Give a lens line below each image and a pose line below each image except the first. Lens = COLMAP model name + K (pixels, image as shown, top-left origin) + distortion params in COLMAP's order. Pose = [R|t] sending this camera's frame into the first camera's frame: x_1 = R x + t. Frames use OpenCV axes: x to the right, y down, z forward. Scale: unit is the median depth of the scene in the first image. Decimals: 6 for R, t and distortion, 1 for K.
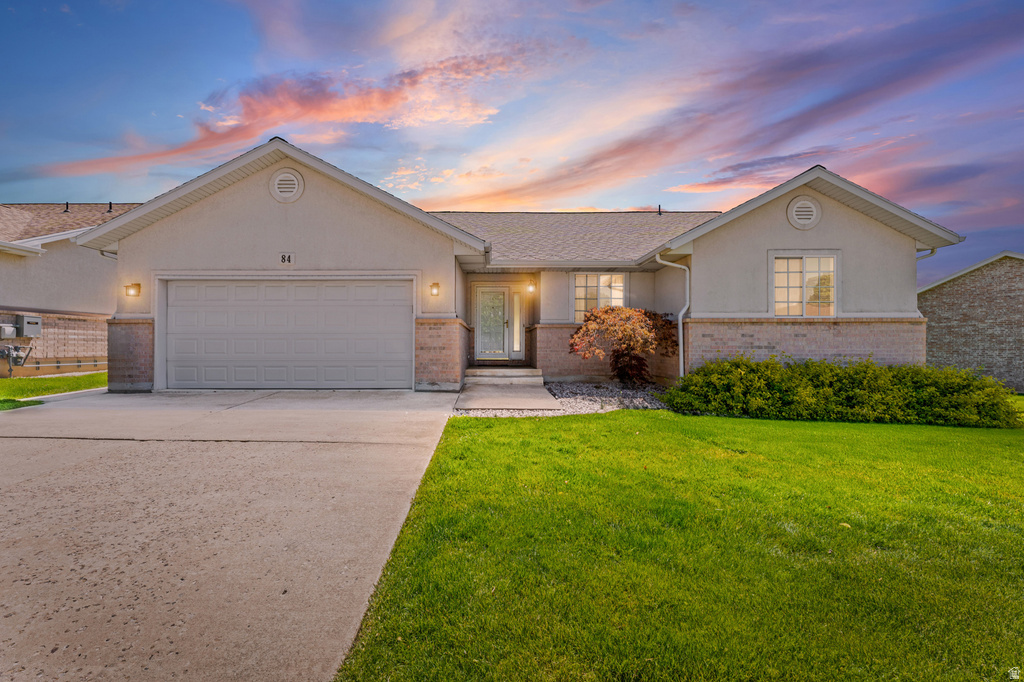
lens RADIAL K [[411.4, 0, 508.8], [0, 411.4, 342.0], [0, 0, 1]] dist [-0.000969, -0.000041]
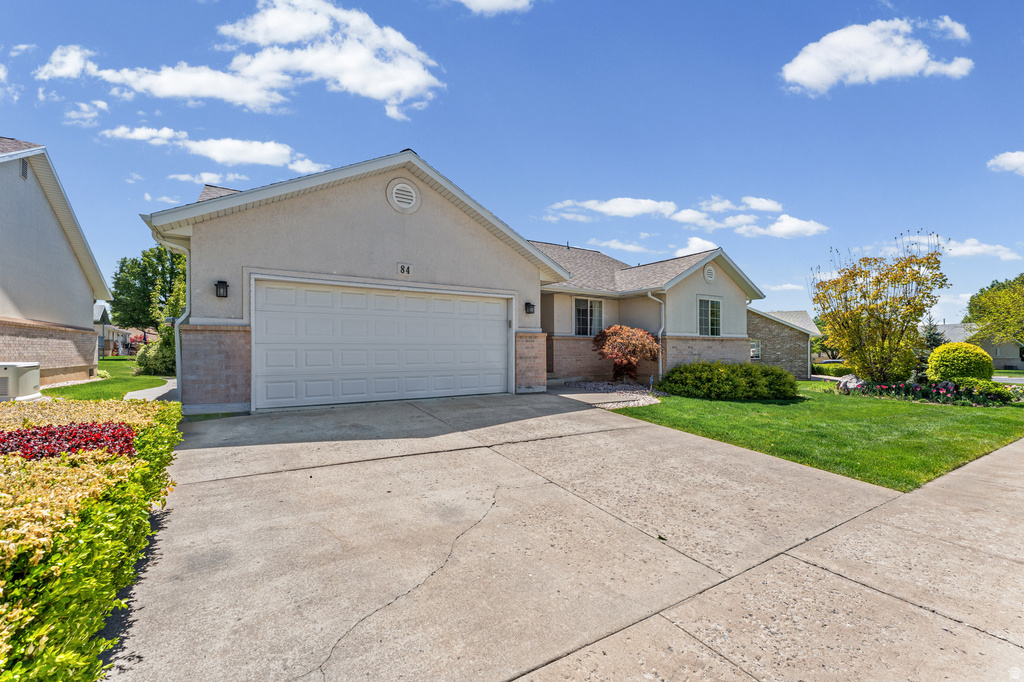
lens RADIAL K [[411.9, 0, 511.6], [0, 411.9, 345.6], [0, 0, 1]] dist [-0.000320, -0.000001]
pose [[0.846841, 0.004123, 0.531830, -0.851849], [-0.005000, 0.999987, 0.000208, -0.019095], [-0.531822, -0.002836, 0.846851, 0.014136]]
